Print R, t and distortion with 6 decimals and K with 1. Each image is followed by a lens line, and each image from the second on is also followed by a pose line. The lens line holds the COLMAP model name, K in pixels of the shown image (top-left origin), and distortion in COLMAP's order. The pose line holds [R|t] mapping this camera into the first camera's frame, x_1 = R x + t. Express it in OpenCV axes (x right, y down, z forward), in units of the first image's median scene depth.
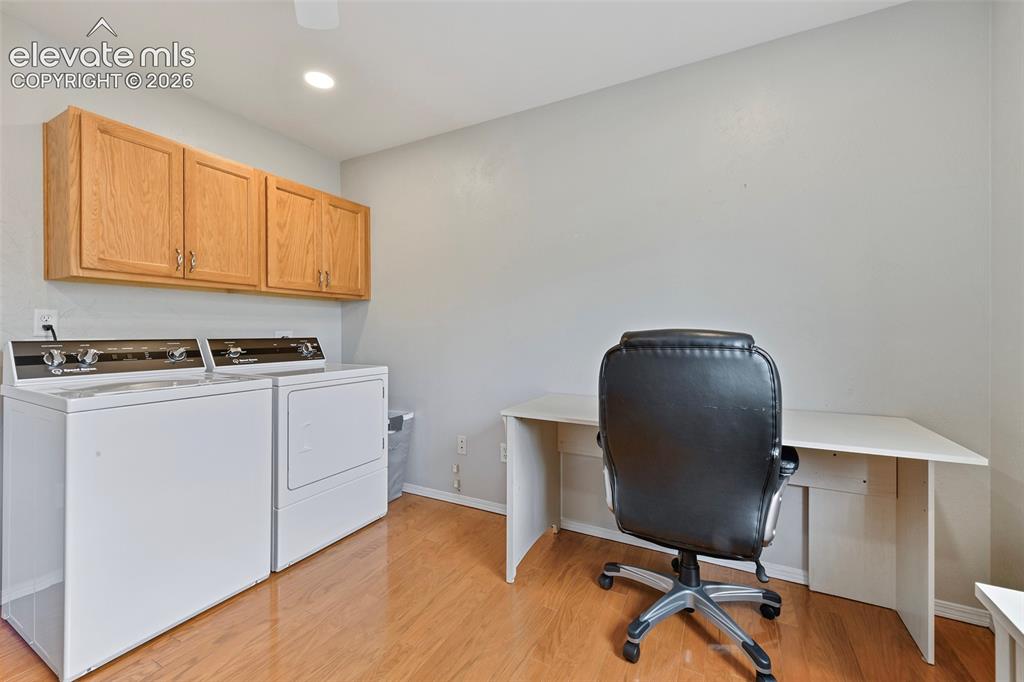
lens RADIAL K [[412.1, 0, 511.2], [0, 412.1, 325.2], [0, 0, 1]] dist [-0.001591, -0.000257]
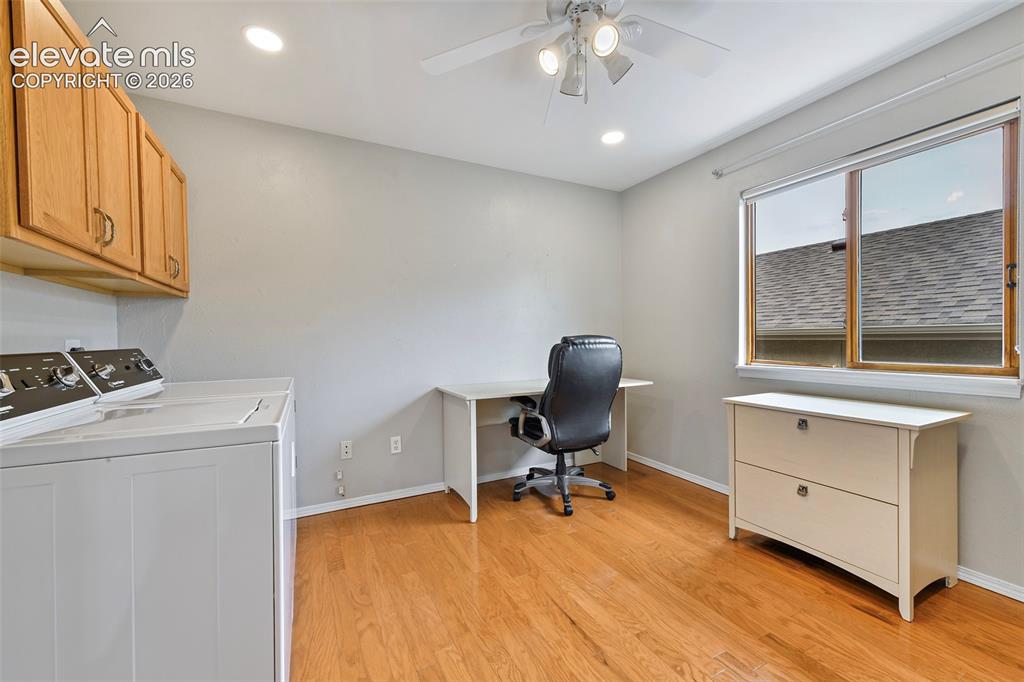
lens RADIAL K [[410.0, 0, 509.7], [0, 410.0, 341.0], [0, 0, 1]] dist [0.001240, -0.000199]
pose [[0.574845, -0.017429, 0.818077, -1.045769], [-0.001768, 0.999744, 0.022541, -0.002258], [-0.818260, -0.014404, 0.574667, 0.136933]]
